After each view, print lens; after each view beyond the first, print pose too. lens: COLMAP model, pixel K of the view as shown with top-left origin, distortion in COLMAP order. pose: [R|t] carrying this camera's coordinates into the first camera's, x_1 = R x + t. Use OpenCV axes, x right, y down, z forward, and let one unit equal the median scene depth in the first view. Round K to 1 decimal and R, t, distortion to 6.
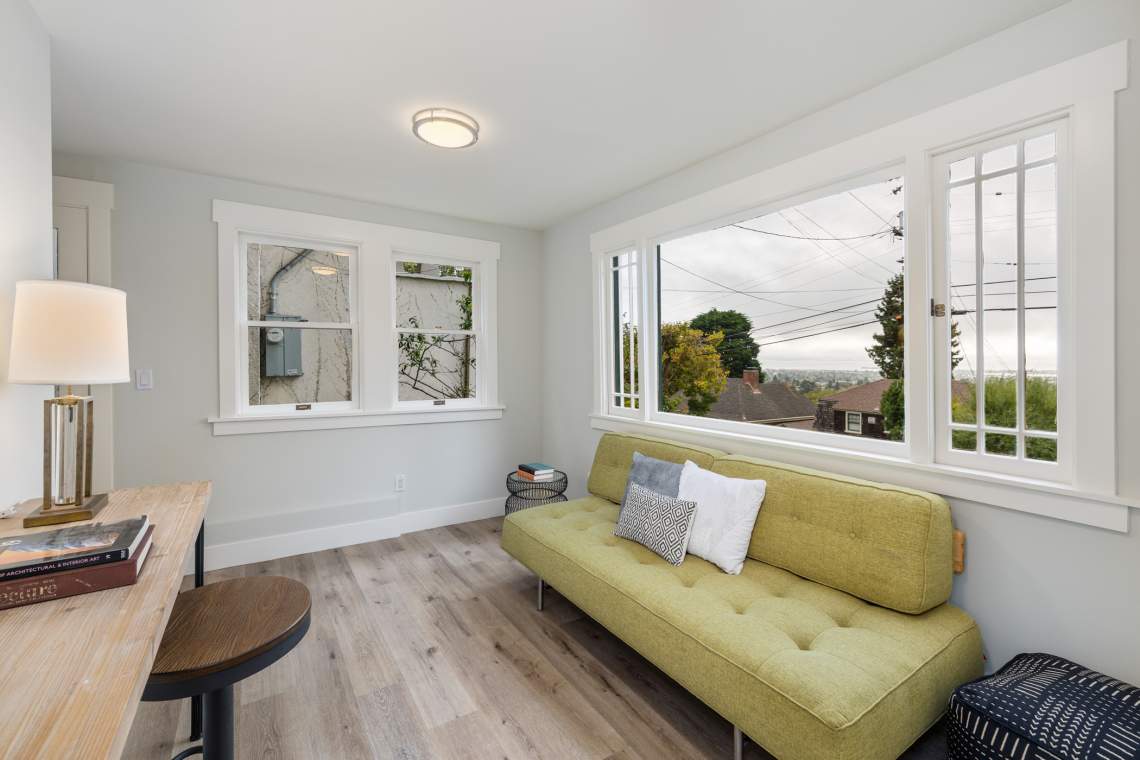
lens RADIAL K [[487.7, 0, 565.2], [0, 487.7, 354.3], [0, 0, 1]] dist [0.000250, 0.000225]
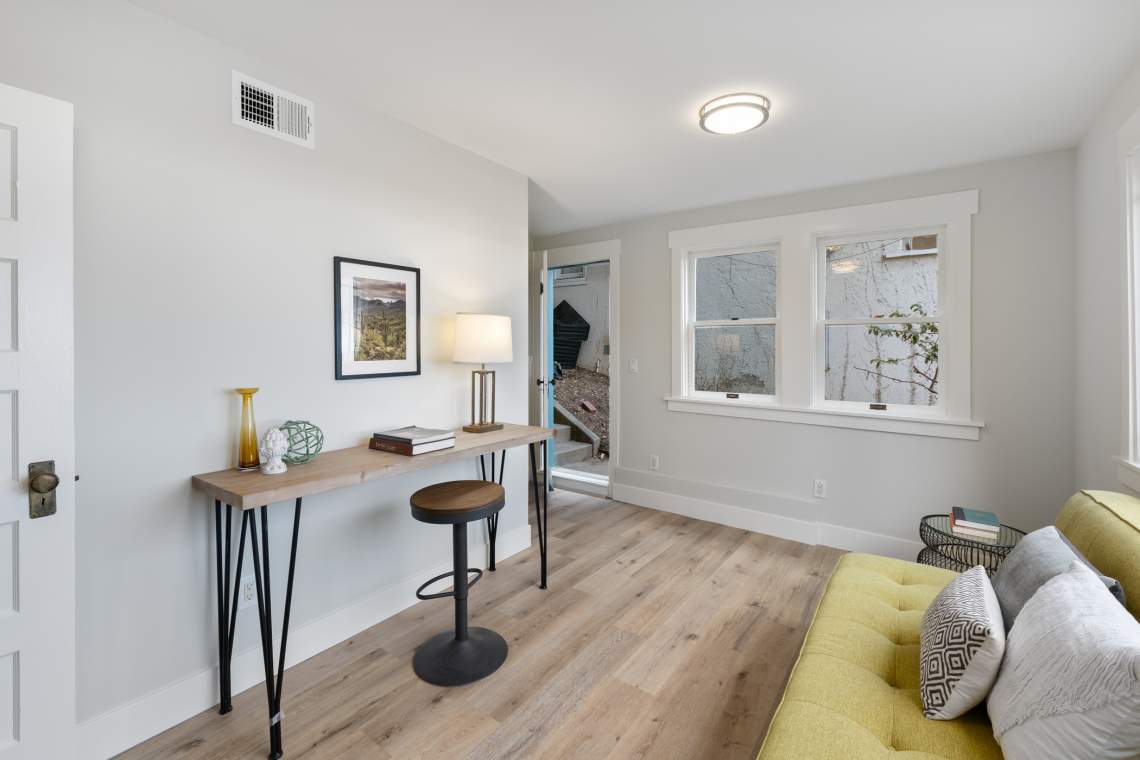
lens RADIAL K [[487.7, 0, 571.2], [0, 487.7, 350.6], [0, 0, 1]] dist [0.000250, 0.000225]
pose [[0.361197, 0.000795, -0.932489, 0.451976], [-0.000056, 1.000000, 0.000831, 0.004121], [0.932490, -0.000248, 0.361196, 0.300495]]
